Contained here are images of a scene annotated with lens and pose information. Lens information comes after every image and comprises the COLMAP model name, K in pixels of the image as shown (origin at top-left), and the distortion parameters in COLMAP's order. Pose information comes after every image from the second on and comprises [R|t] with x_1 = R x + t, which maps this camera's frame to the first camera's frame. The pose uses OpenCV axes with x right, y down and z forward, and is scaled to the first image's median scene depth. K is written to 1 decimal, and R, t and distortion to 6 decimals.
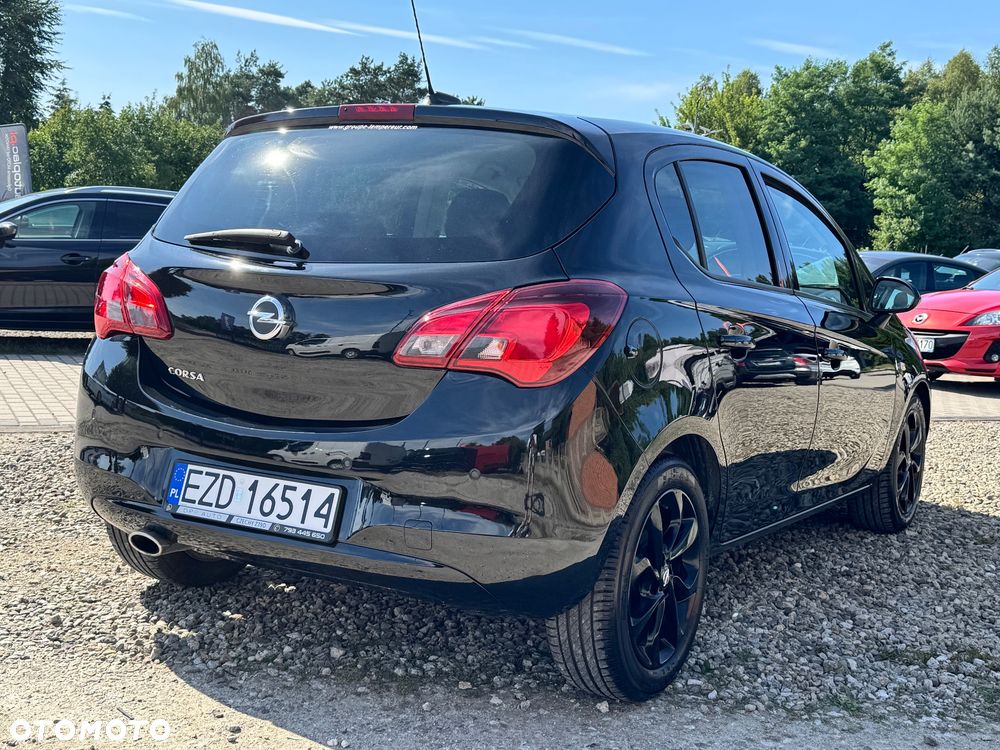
lens RADIAL K [[1222.2, 0, 497.8], [0, 1222.2, 378.4], [0, 0, 1]] dist [0.194335, -0.421328]
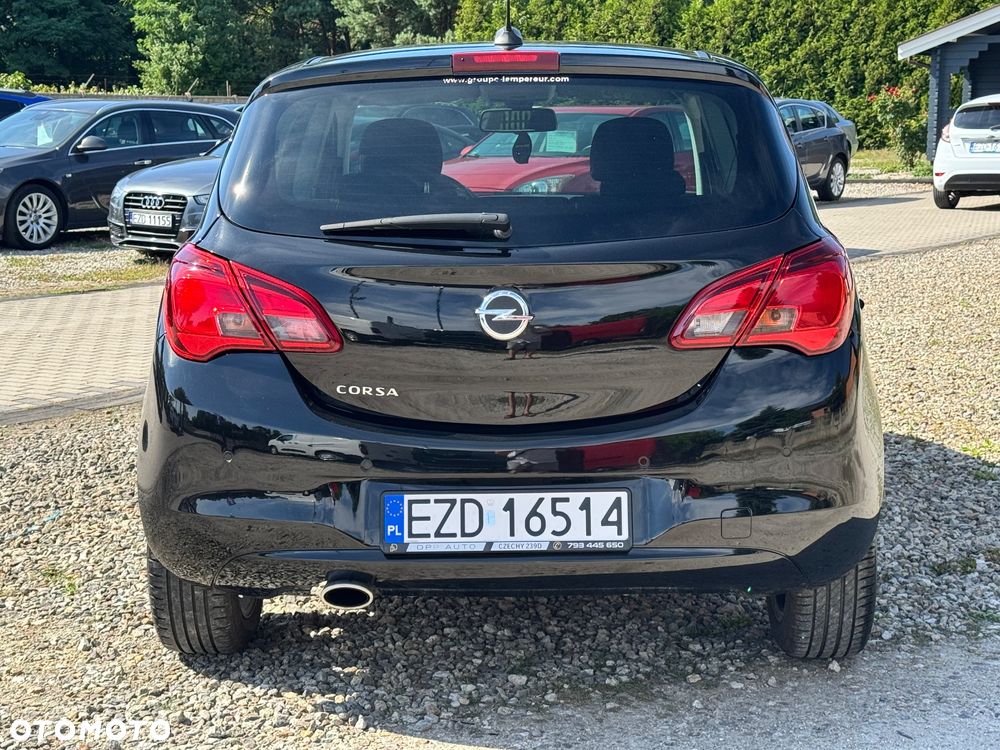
lens RADIAL K [[1739.0, 0, 500.0], [0, 1739.0, 375.0], [0, 0, 1]] dist [0.159158, -0.071611]
pose [[0.869735, -0.136104, 0.474380, -0.735961], [0.107987, 0.990411, 0.086172, -0.106686], [-0.481559, -0.023719, 0.876093, -0.083550]]
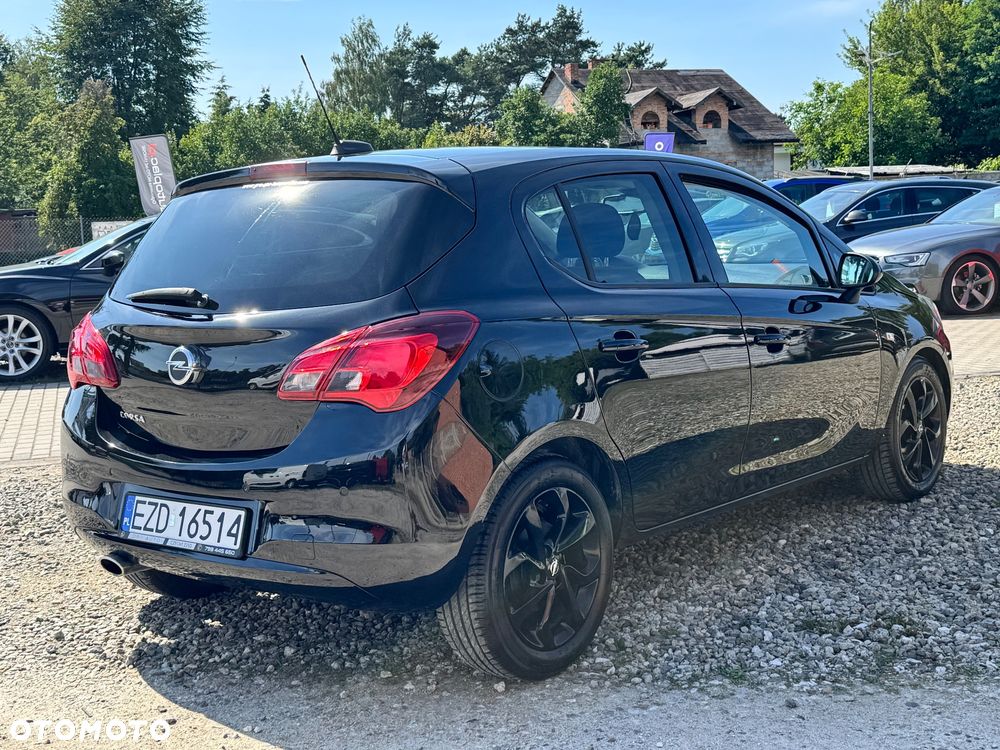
lens RADIAL K [[1310.4, 0, 500.0], [0, 1310.4, 375.0], [0, 0, 1]] dist [0.196054, -0.403611]
pose [[0.985254, -0.081763, -0.150298, 0.273106], [0.084458, 0.996359, 0.011625, -0.027914], [0.148801, -0.024148, 0.988572, -0.166825]]
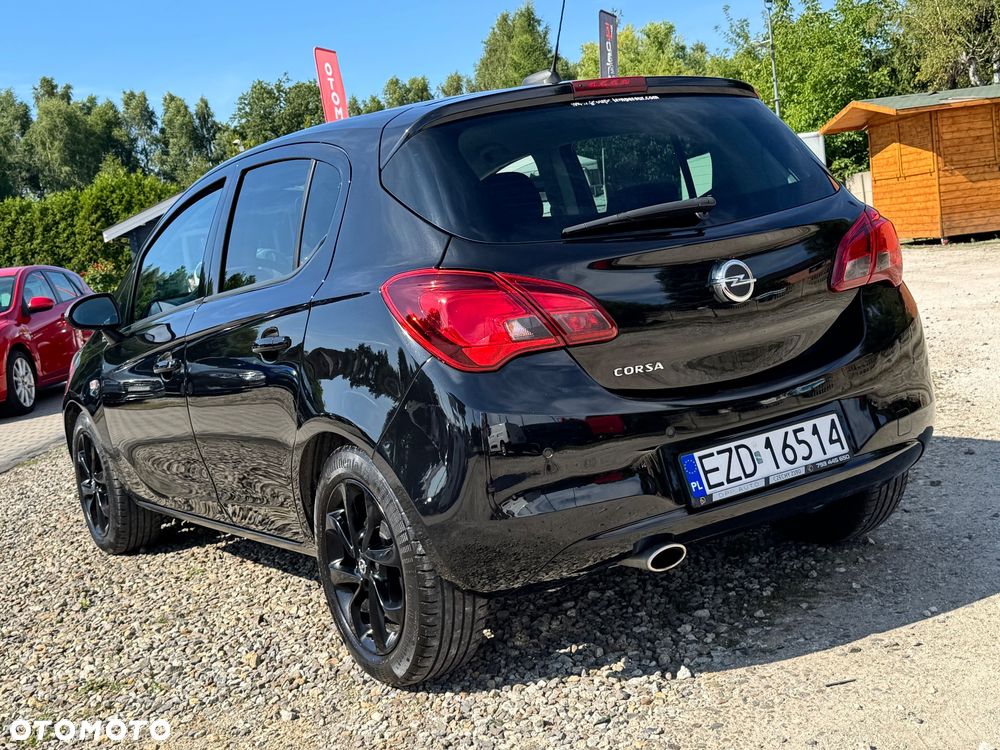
lens RADIAL K [[1261.1, 0, 505.6], [0, 1261.1, 371.8], [0, 0, 1]] dist [0.198174, -0.469803]
pose [[0.436134, -0.212715, 0.874379, -1.124472], [0.250403, 0.961972, 0.109125, -0.129776], [-0.864341, 0.171354, 0.472813, 0.639262]]
